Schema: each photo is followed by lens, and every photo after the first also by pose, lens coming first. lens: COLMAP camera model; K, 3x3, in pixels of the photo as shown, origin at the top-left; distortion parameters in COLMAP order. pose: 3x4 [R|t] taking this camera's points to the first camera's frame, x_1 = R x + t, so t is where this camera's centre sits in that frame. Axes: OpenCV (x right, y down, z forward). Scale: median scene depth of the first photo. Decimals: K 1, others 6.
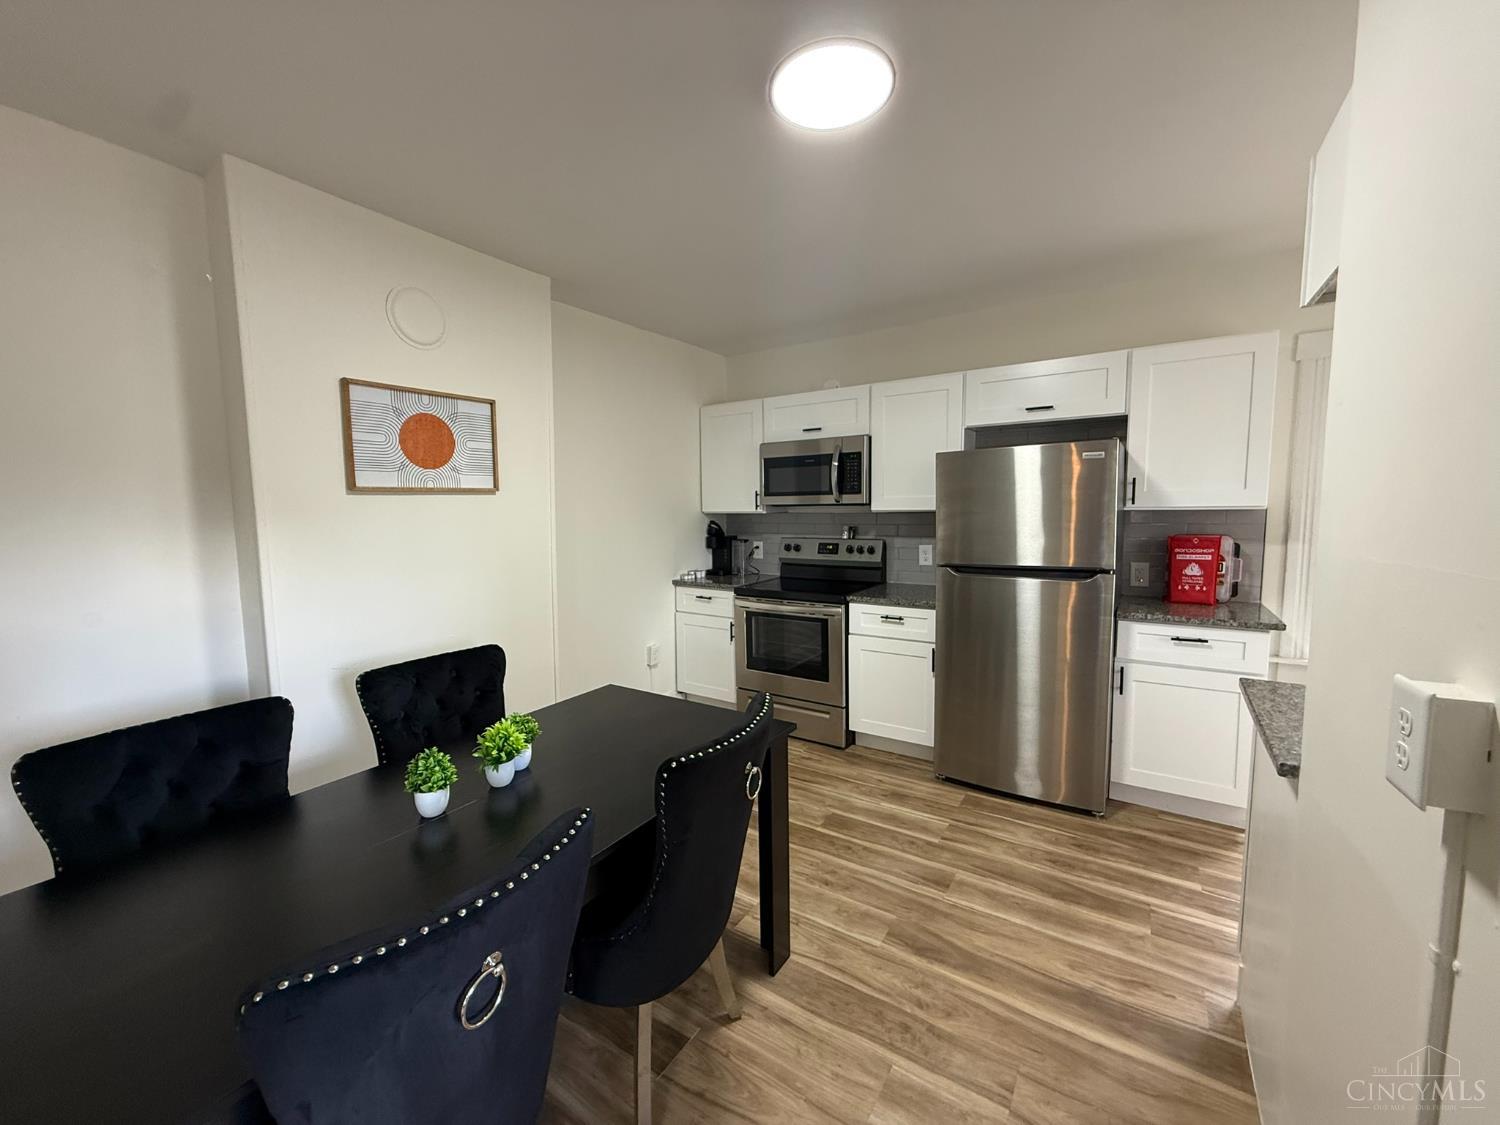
lens RADIAL K [[596.0, 0, 751.6], [0, 596.0, 569.5], [0, 0, 1]] dist [0.000876, 0.000778]
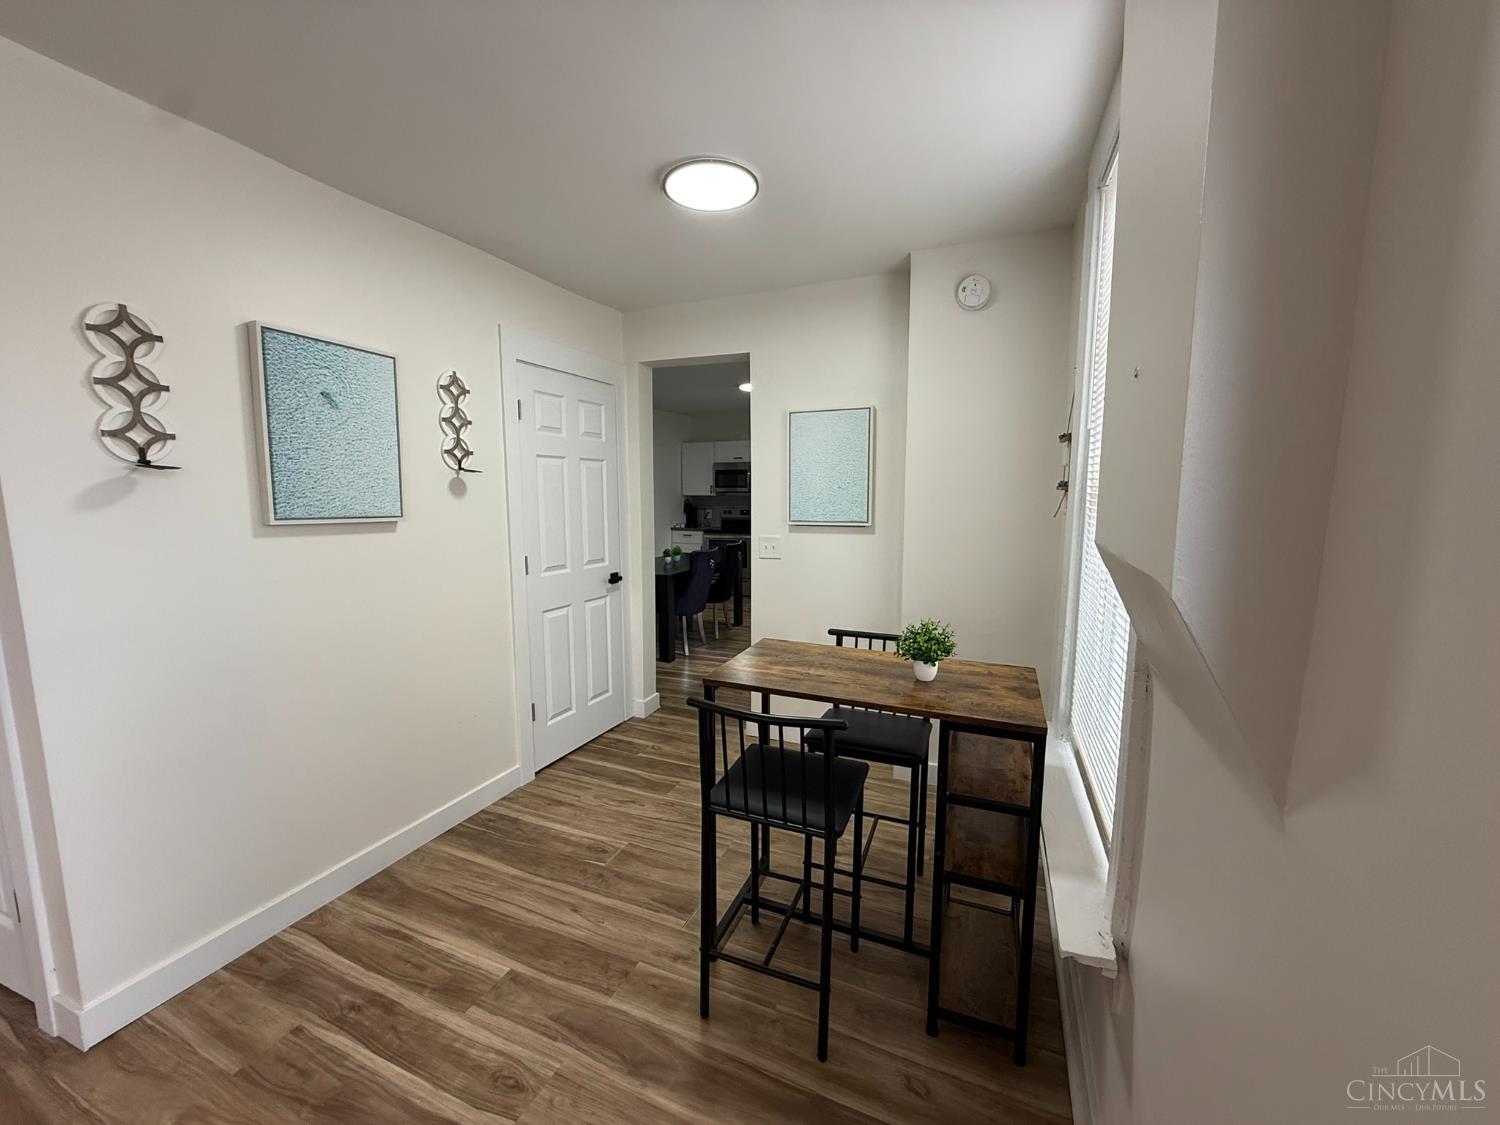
lens RADIAL K [[596.0, 0, 748.7], [0, 596.0, 563.0], [0, 0, 1]] dist [0.000876, 0.000778]
pose [[0.983025, -0.011489, 0.183111, -0.373894], [0.008505, 0.999818, 0.017073, 0.163634], [-0.183274, -0.015226, 0.982944, -1.648389]]
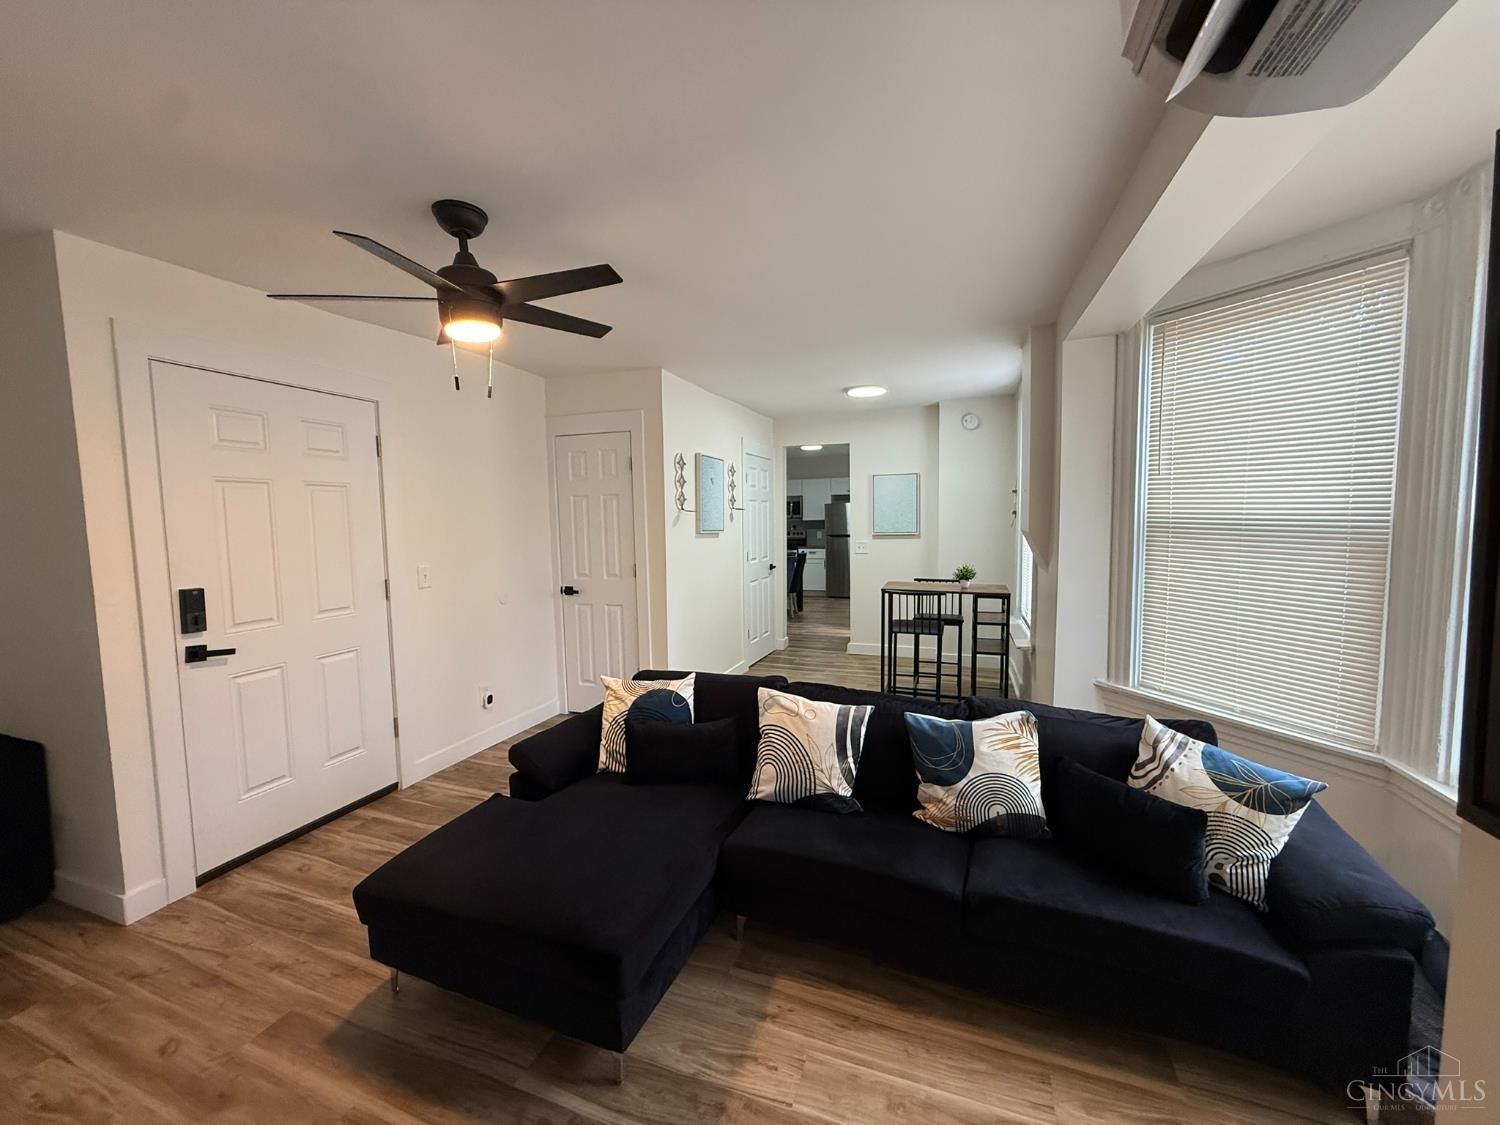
lens RADIAL K [[596.0, 0, 739.7], [0, 596.0, 559.5], [0, 0, 1]] dist [0.000876, 0.000778]
pose [[0.976608, -0.017217, 0.214339, -1.025961], [0.024921, 0.999135, -0.033290, 0.259371], [-0.213580, 0.037853, 0.976192, -2.529656]]
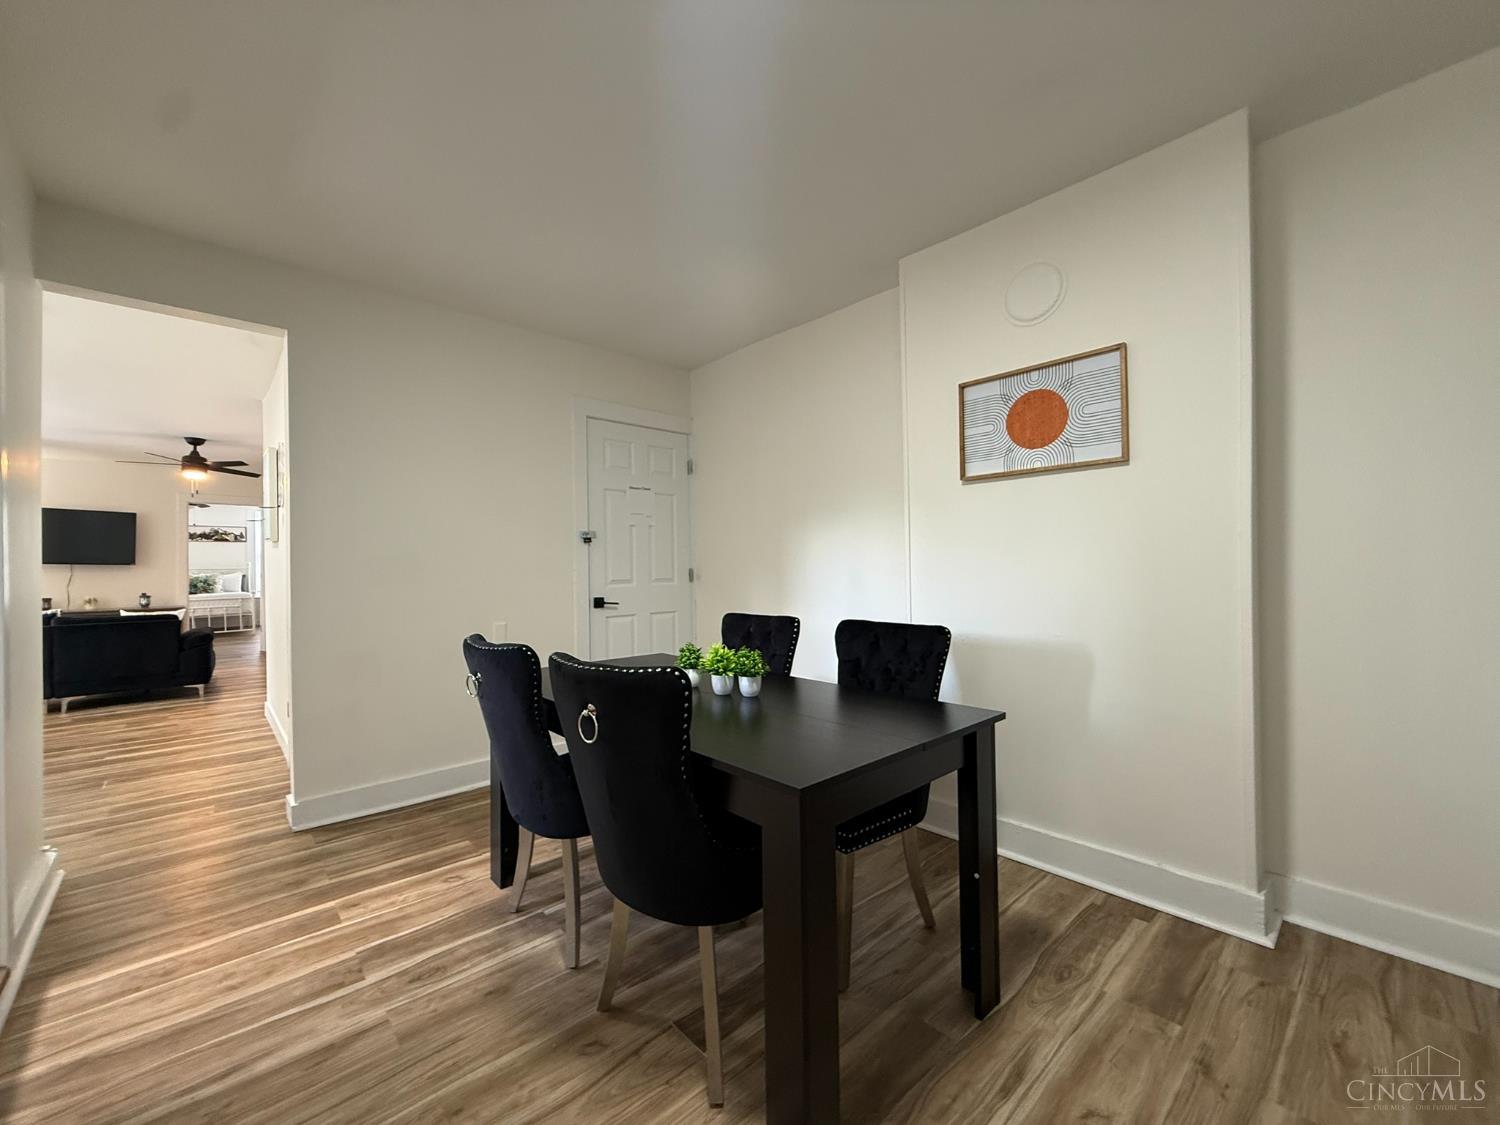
lens RADIAL K [[596.0, 0, 747.2], [0, 596.0, 567.9], [0, 0, 1]] dist [0.000876, 0.000778]
pose [[-0.242594, 0.025739, -0.969786, 0.405550], [-0.086474, 0.995095, 0.048042, 0.010522], [0.966266, 0.095516, -0.239178, 0.673571]]
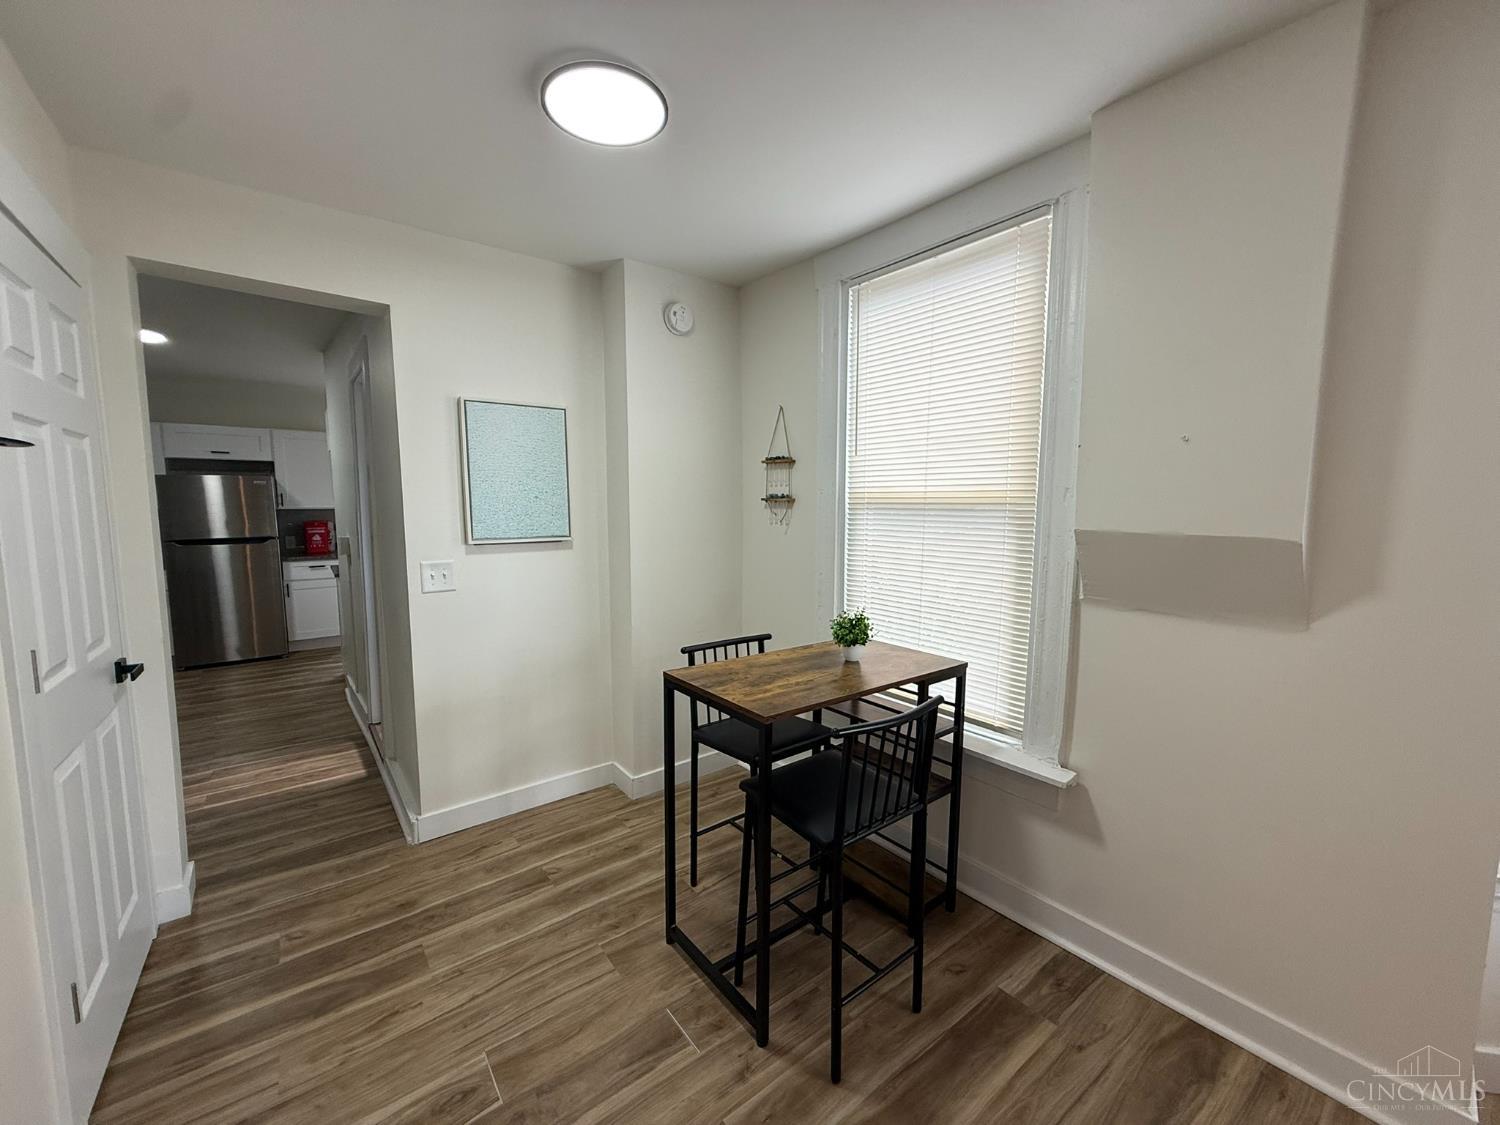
lens RADIAL K [[596.0, 0, 748.8], [0, 596.0, 563.5], [0, 0, 1]] dist [0.000876, 0.000778]
pose [[0.328575, -0.081348, 0.940968, -0.798326], [0.093195, 0.994214, 0.053409, 0.128623], [-0.939869, 0.070144, 0.334255, -1.207073]]
